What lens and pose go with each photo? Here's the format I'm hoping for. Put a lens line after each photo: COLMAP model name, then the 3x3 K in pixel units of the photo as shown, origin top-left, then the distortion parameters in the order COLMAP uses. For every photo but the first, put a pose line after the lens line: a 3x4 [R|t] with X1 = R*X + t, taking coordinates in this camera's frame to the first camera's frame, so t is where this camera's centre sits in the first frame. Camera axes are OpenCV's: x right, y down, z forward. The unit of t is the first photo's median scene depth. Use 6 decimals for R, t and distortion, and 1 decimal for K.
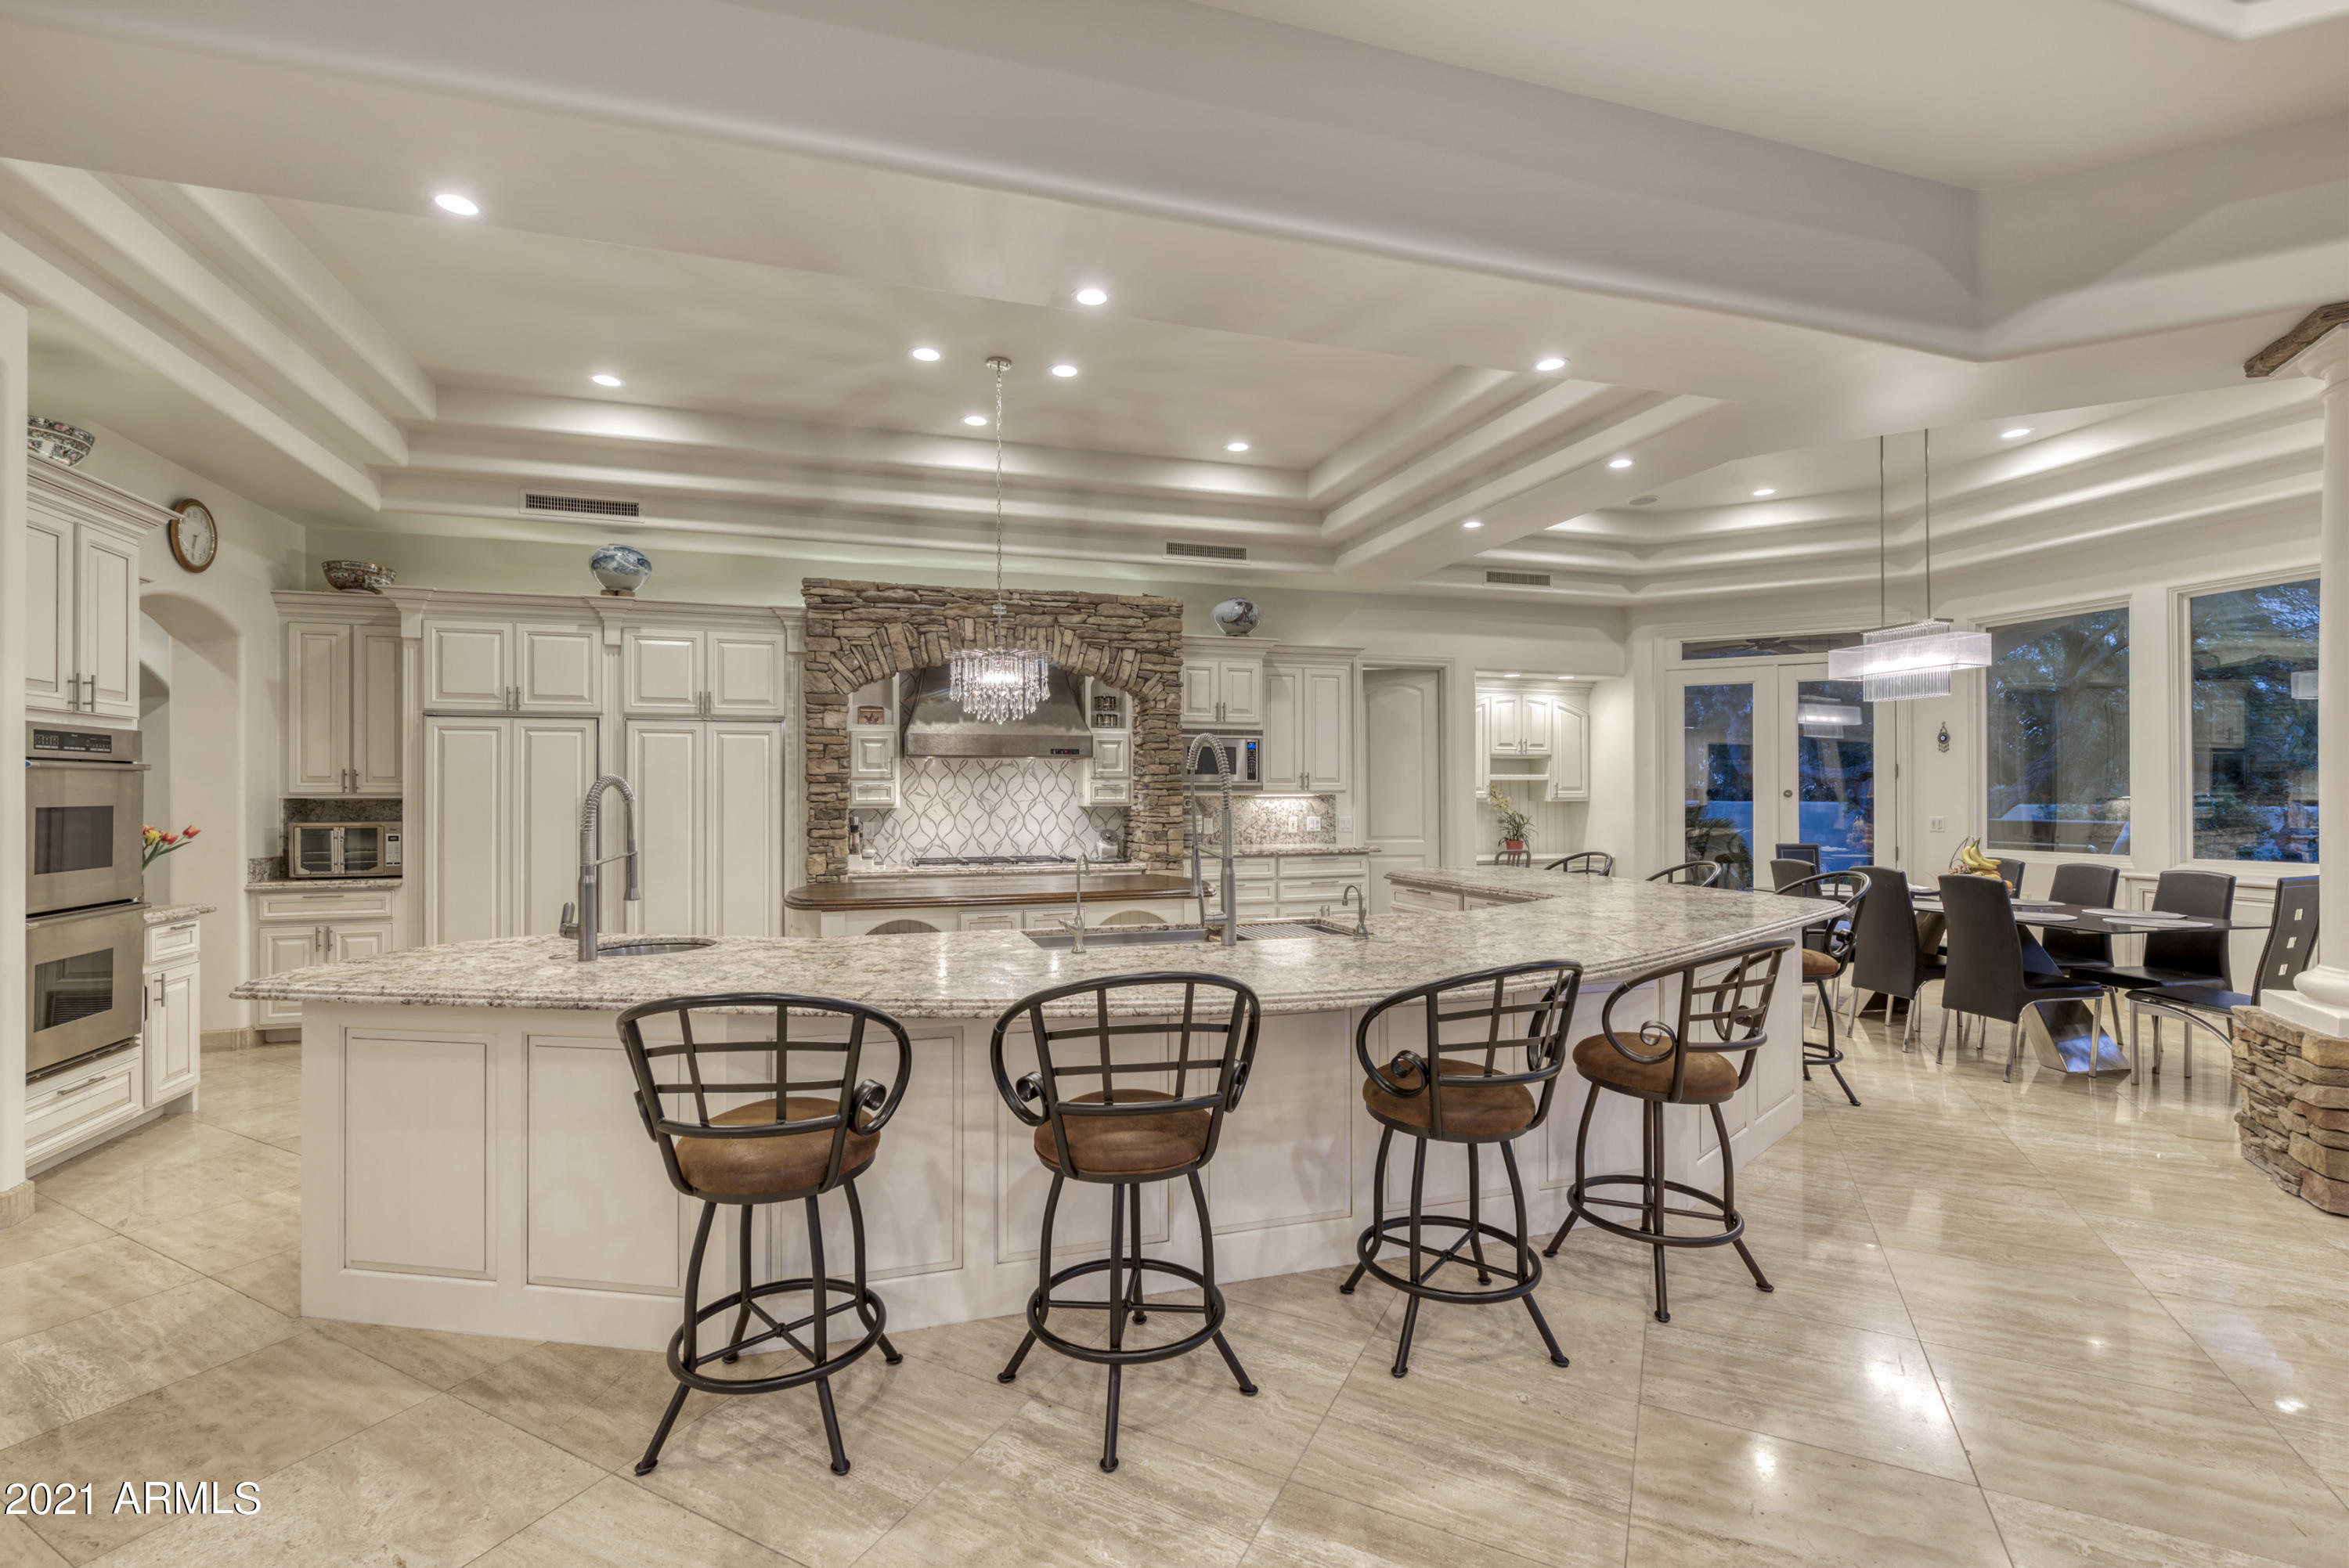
lens RADIAL K [[1013.7, 0, 1144.0], [0, 1013.7, 769.2], [0, 0, 1]] dist [-0.001978, -0.000031]
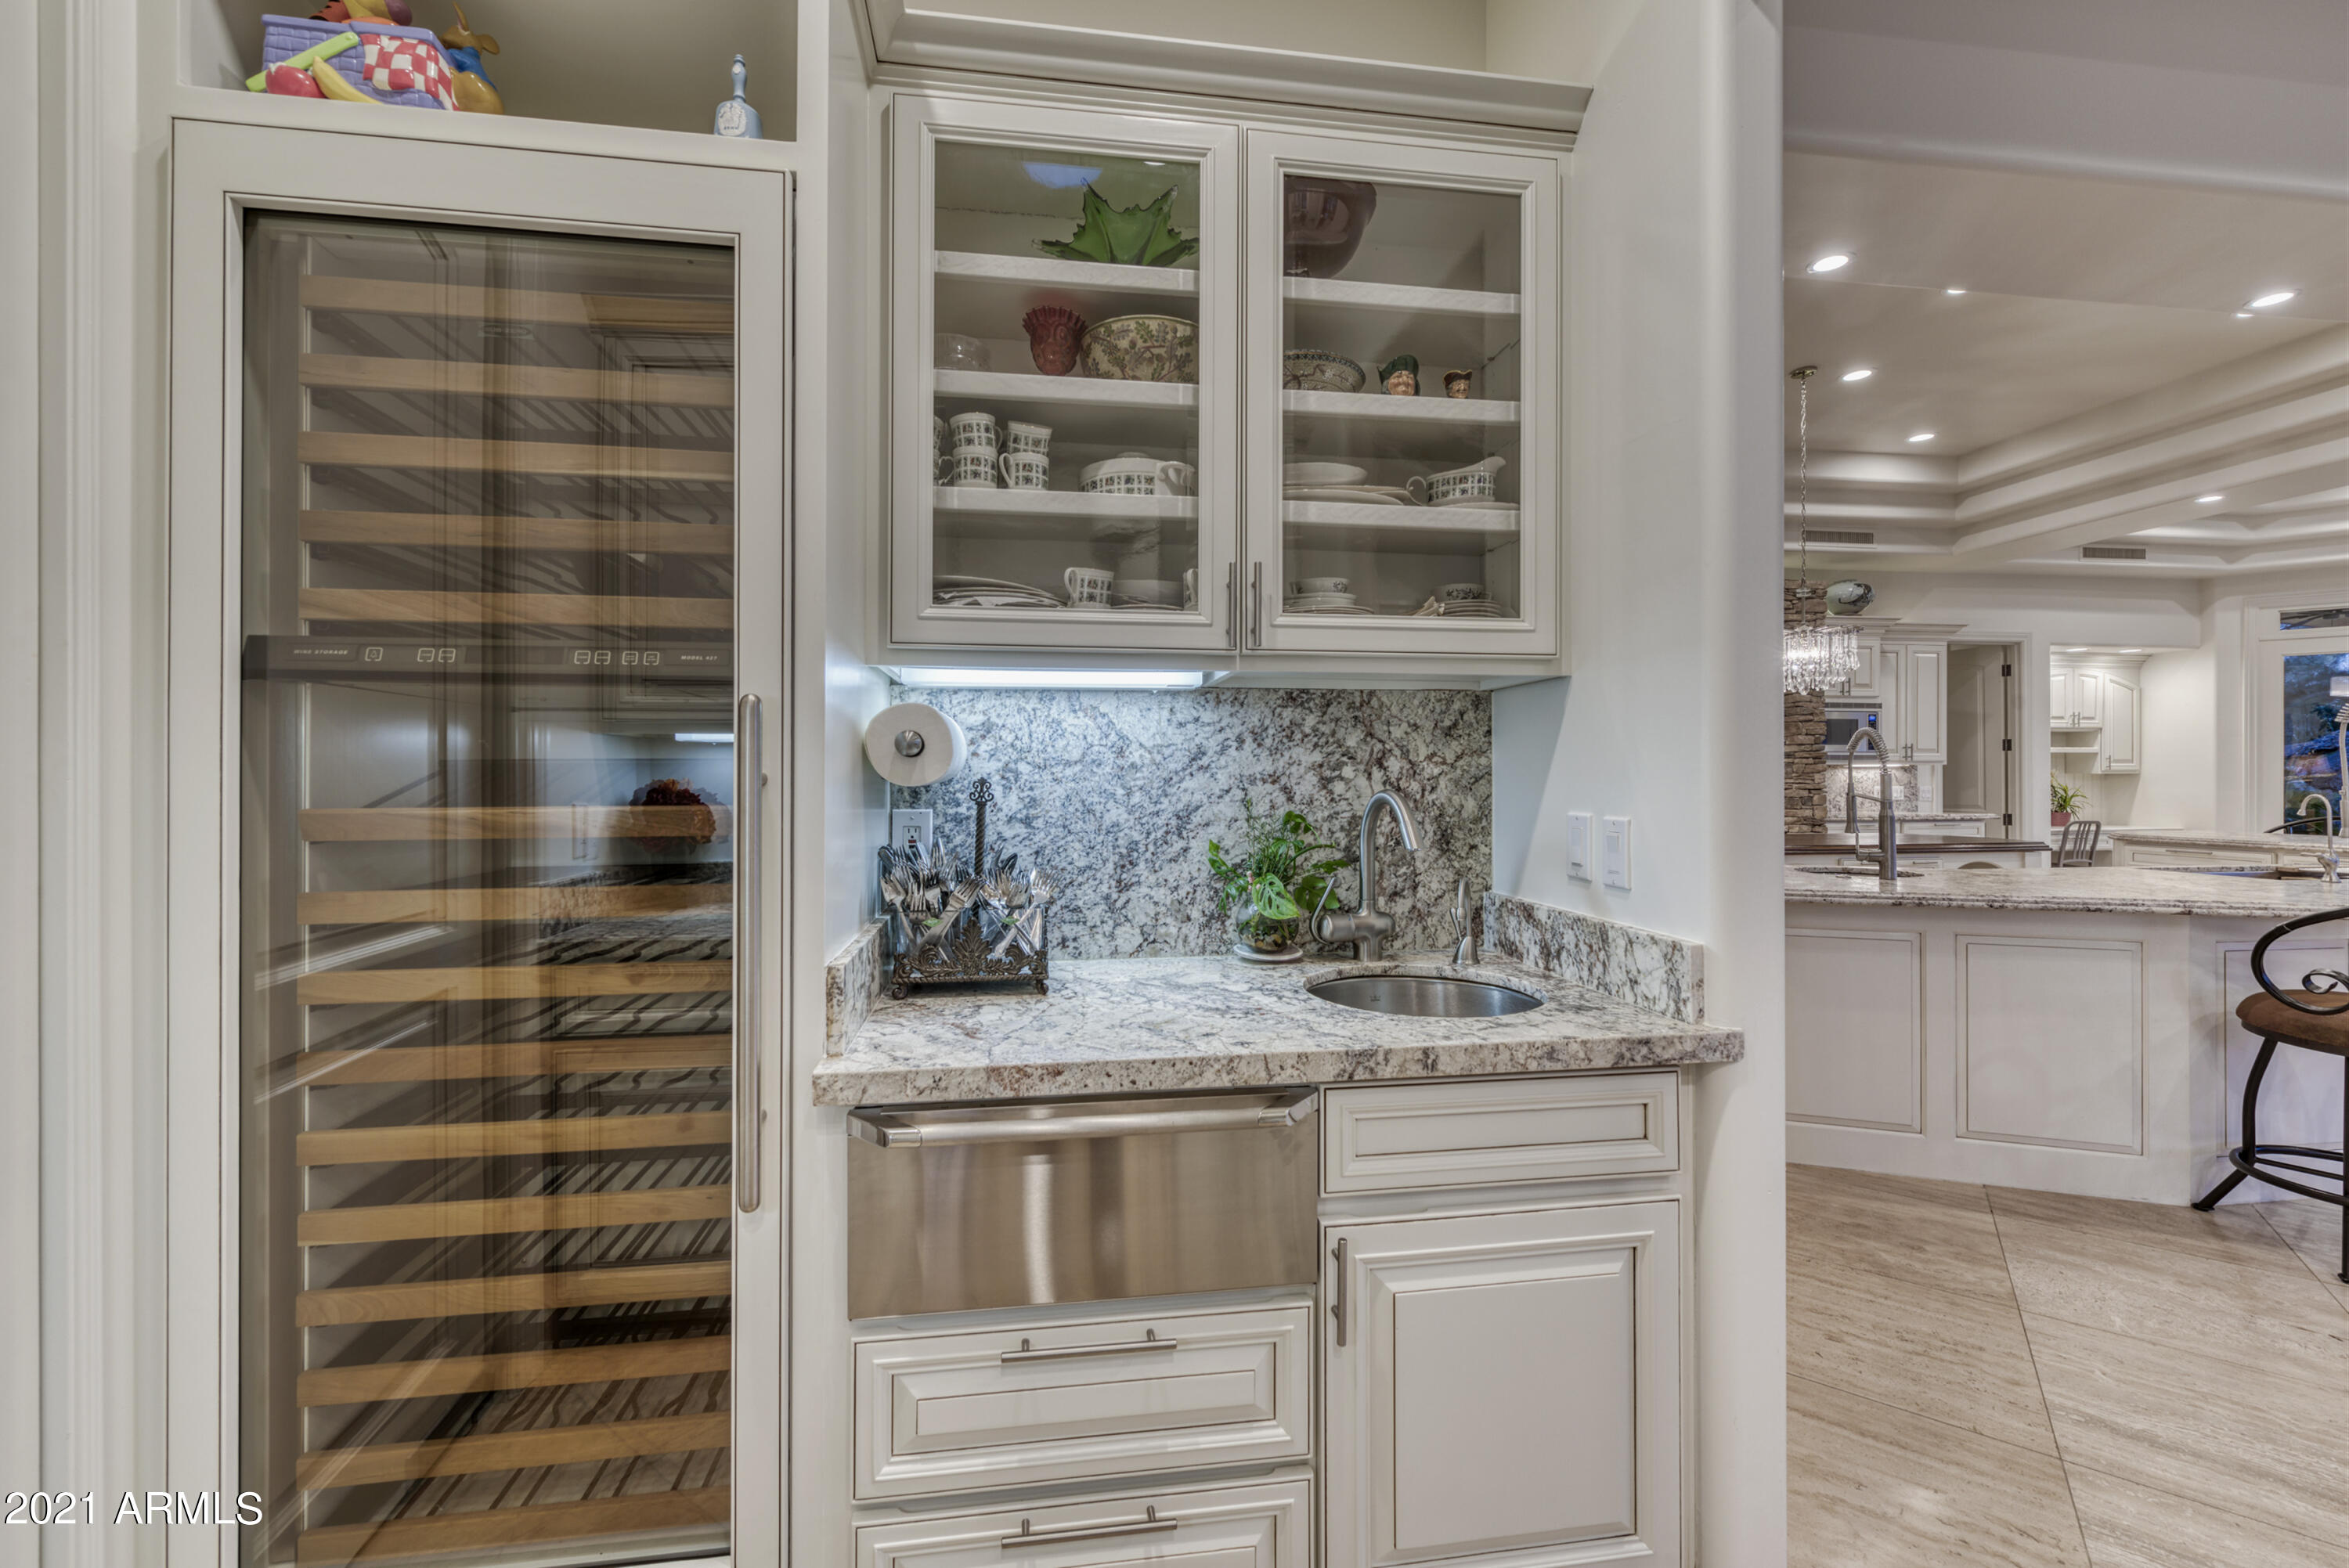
lens RADIAL K [[935.6, 0, 1147.5], [0, 935.6, 773.4], [0, 0, 1]] dist [0.001715, 0.000017]
pose [[0.987887, 0.000424, -0.155172, -0.530702], [0.002381, 0.999837, 0.017895, 0.016674], [0.155154, -0.018048, 0.987725, -0.101131]]
